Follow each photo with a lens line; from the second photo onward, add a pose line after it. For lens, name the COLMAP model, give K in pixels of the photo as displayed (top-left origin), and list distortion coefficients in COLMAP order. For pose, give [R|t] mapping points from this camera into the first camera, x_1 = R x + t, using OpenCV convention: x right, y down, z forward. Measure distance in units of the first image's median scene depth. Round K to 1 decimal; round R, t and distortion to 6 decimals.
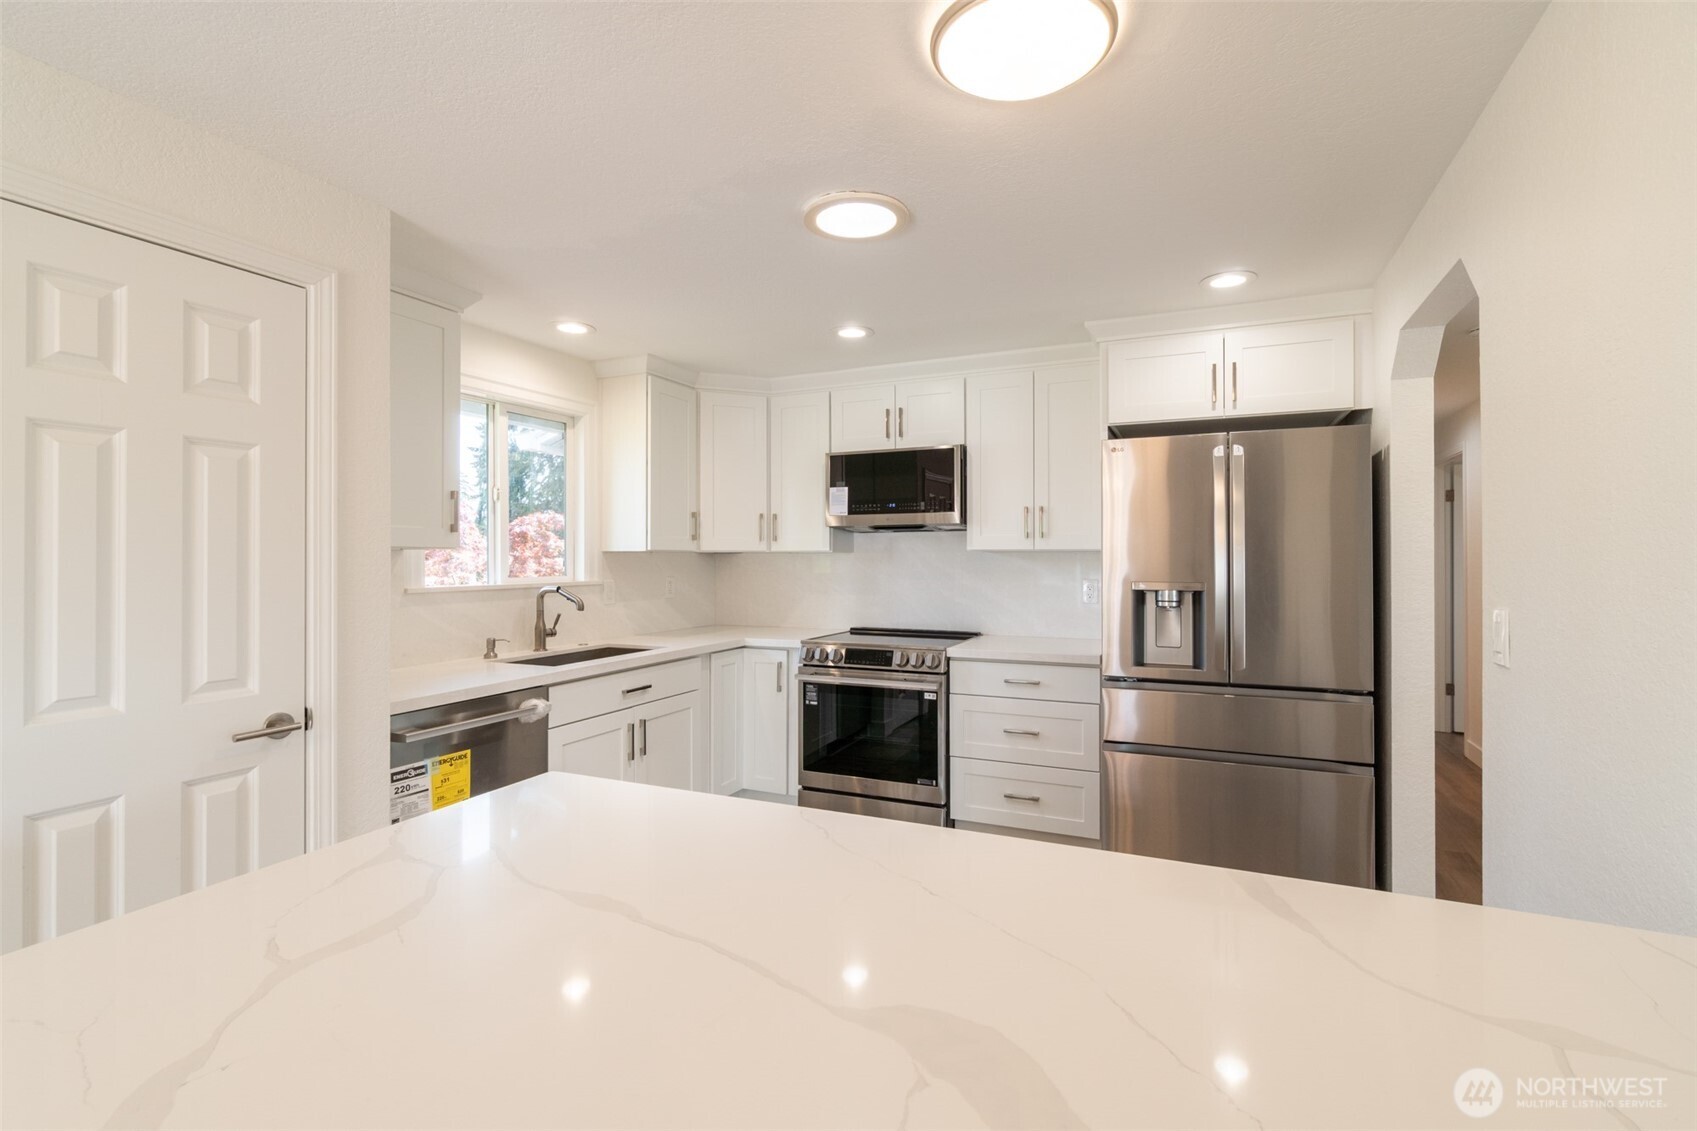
lens RADIAL K [[745.9, 0, 903.8], [0, 745.9, 552.5], [0, 0, 1]] dist [-0.007896, -0.000315]
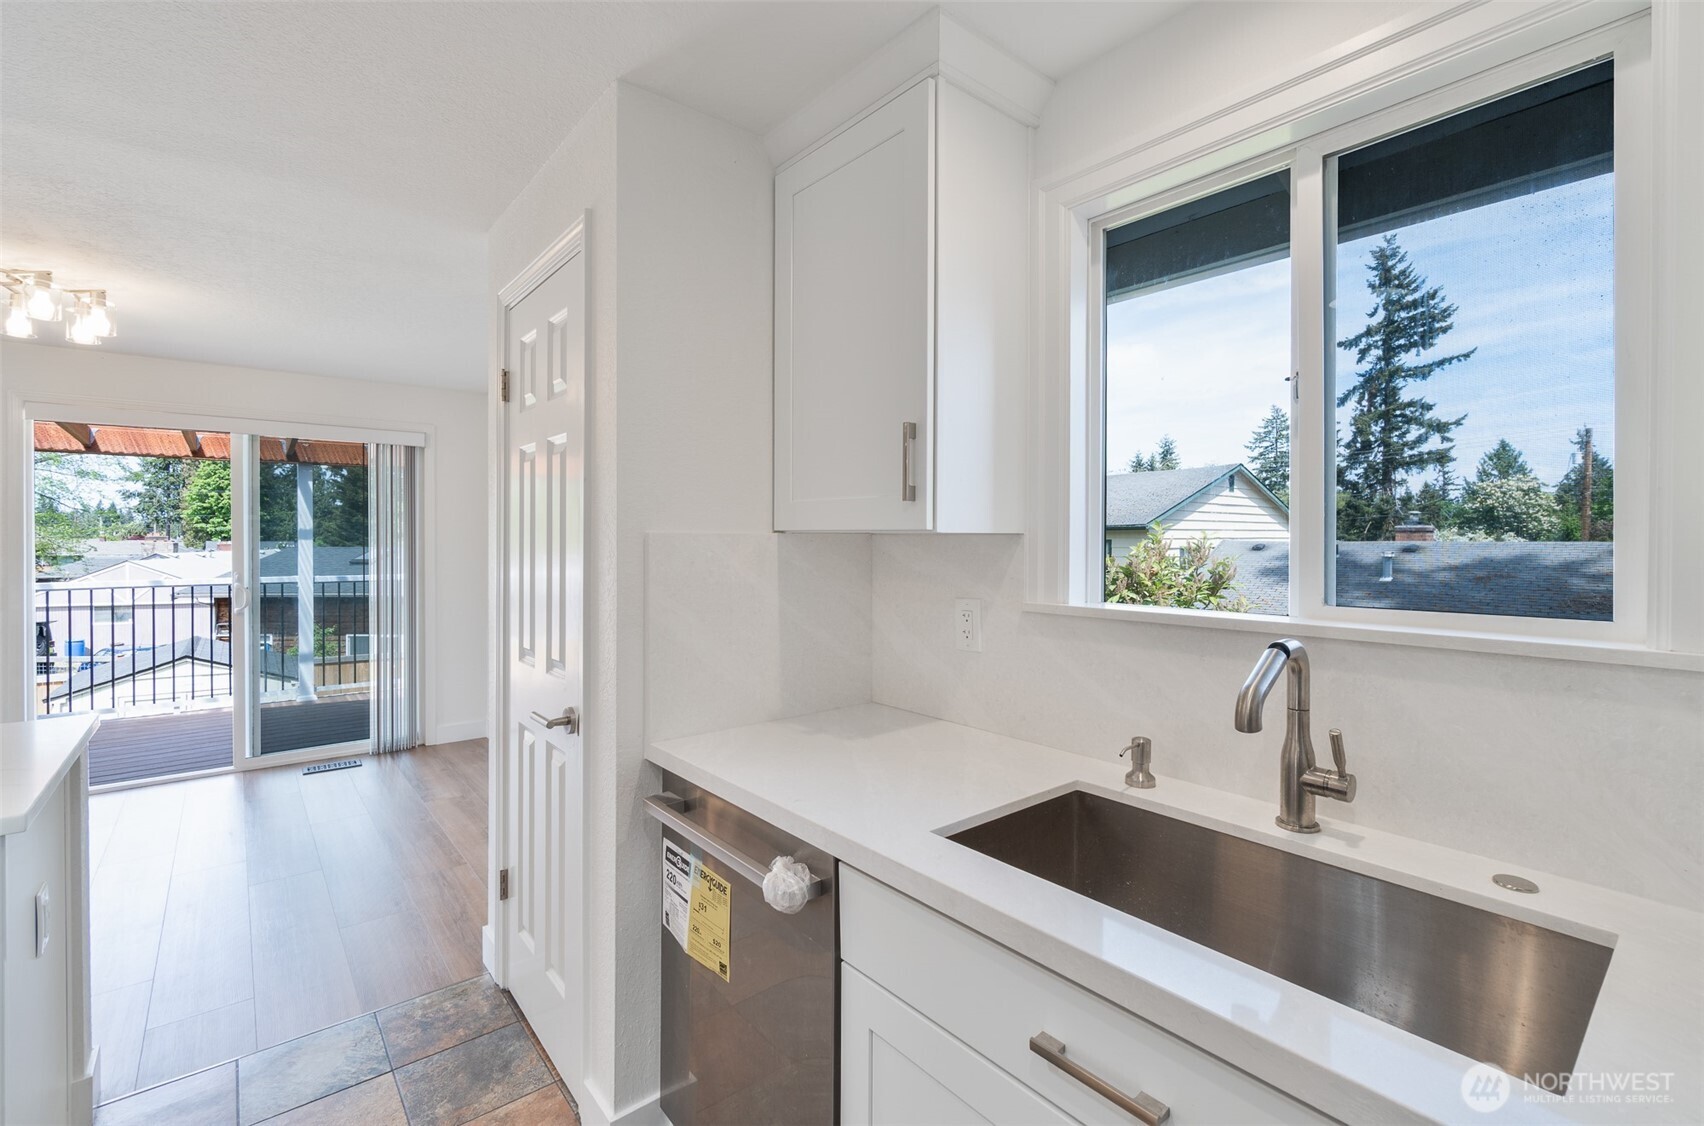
lens RADIAL K [[748.9, 0, 859.2], [0, 748.9, 552.6], [0, 0, 1]] dist [-0.007896, -0.000315]
pose [[-0.487123, 0.012503, -0.873244, -0.092167], [0.003088, 0.999916, 0.012594, 0.001995], [0.873328, 0.003438, -0.487120, 0.940644]]
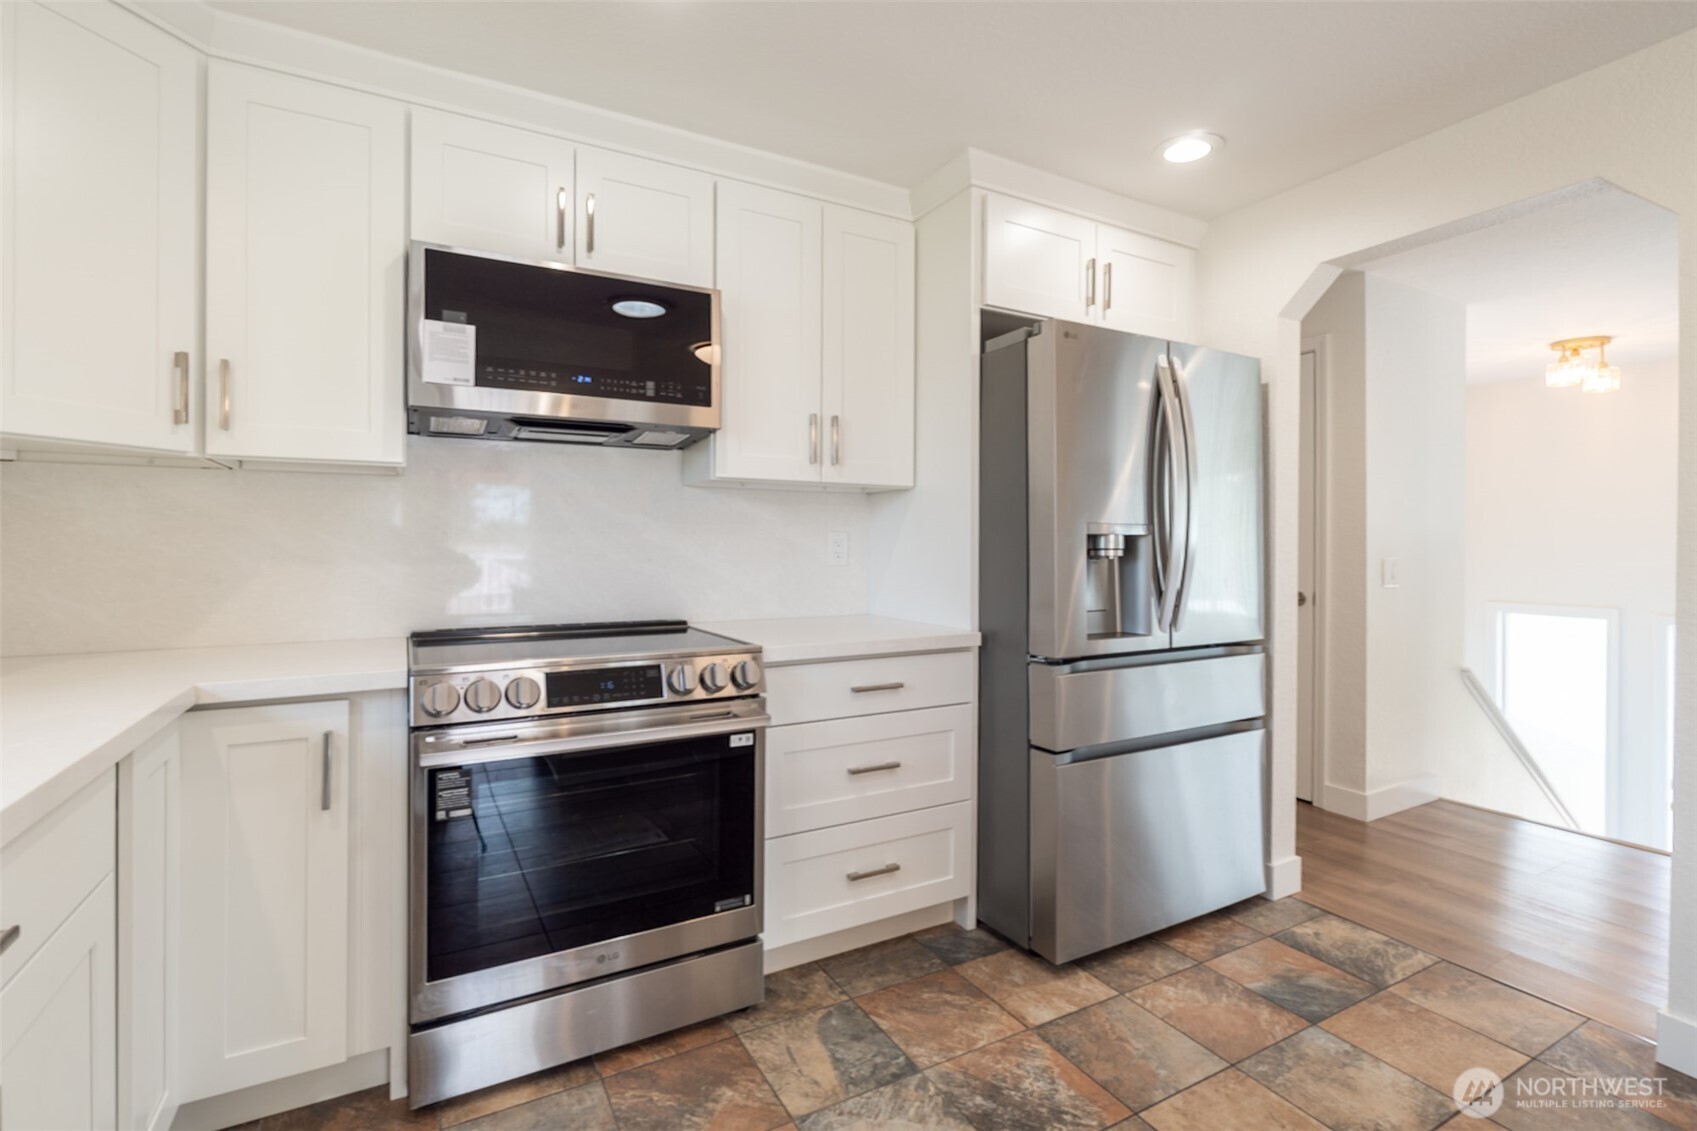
lens RADIAL K [[745.9, 0, 851.9], [0, 745.9, 539.0], [0, 0, 1]] dist [-0.007896, -0.000315]
pose [[0.625207, 0.004446, 0.780446, -0.323653], [-0.011512, 0.999928, 0.003526, 0.044713], [-0.780374, -0.011190, 0.625213, 0.591437]]
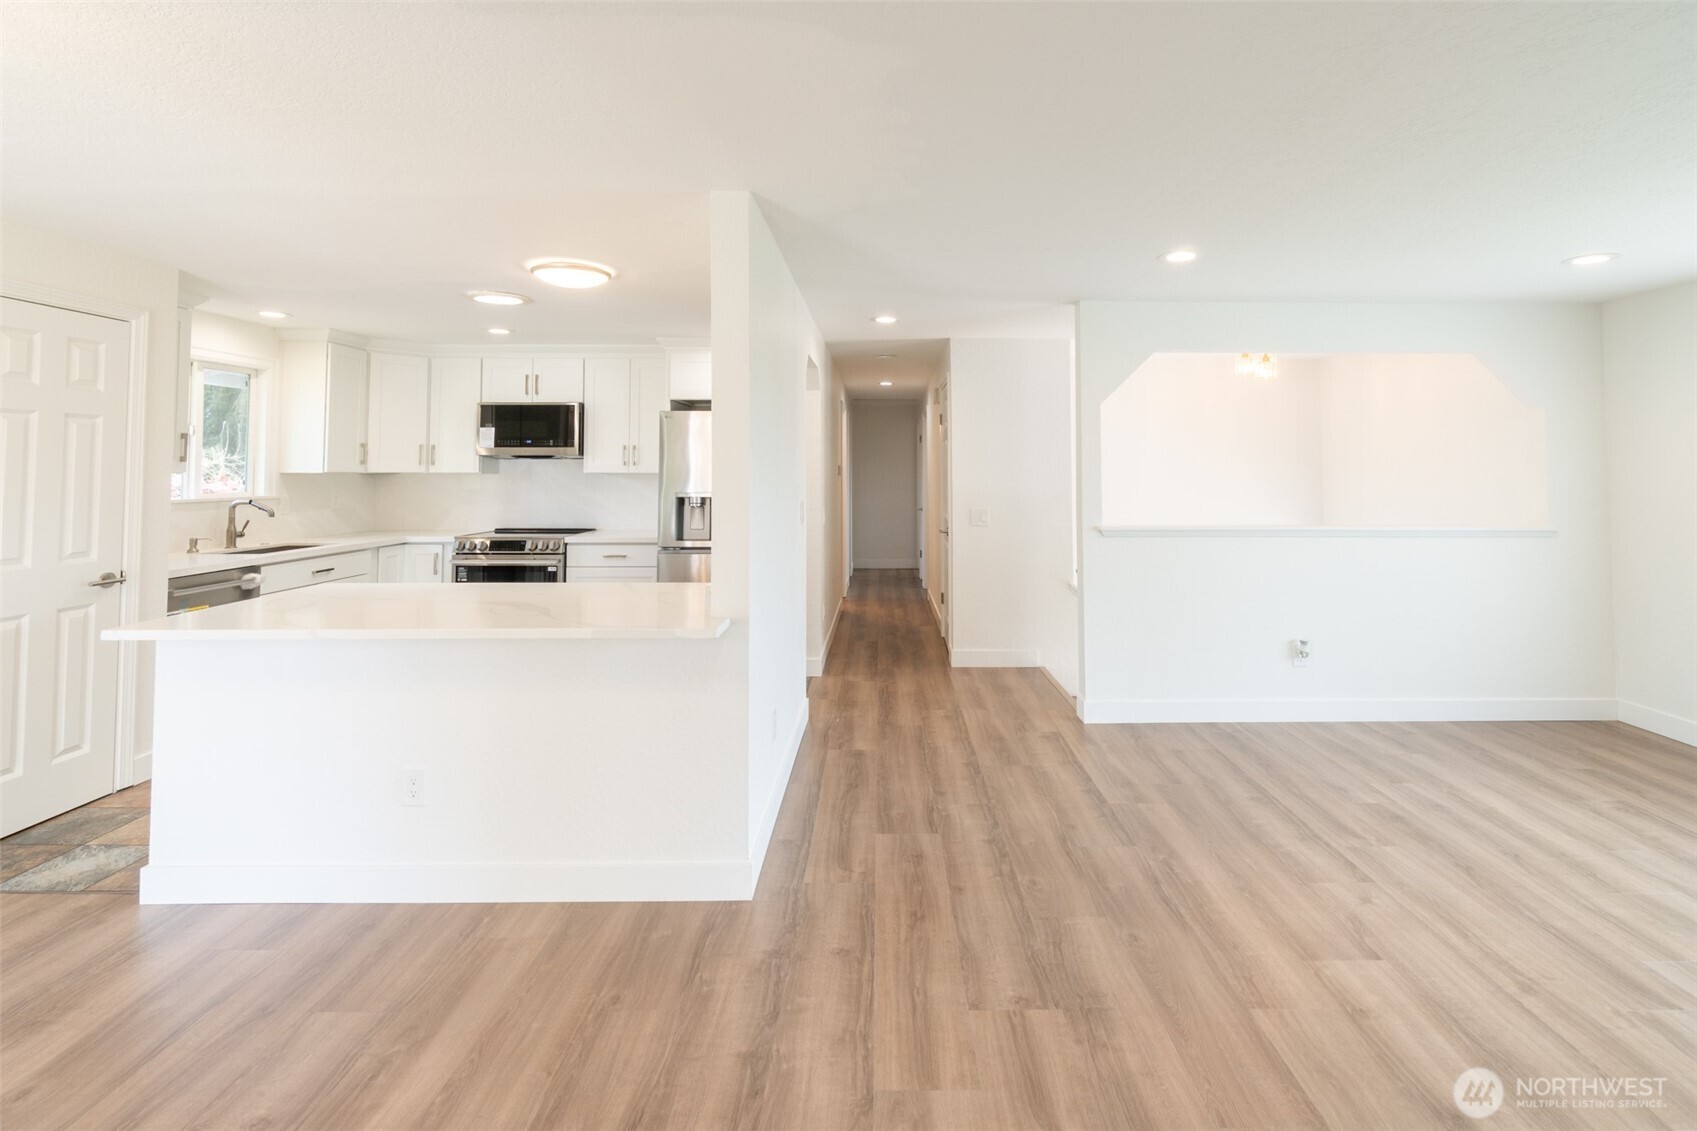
lens RADIAL K [[745.9, 0, 905.7], [0, 745.9, 447.8], [0, 0, 1]] dist [-0.007896, -0.000315]
pose [[0.913076, 0.016671, 0.407447, 0.069885], [-0.006084, 0.999610, -0.027267, -0.017988], [-0.407743, 0.022418, 0.912822, -0.677891]]
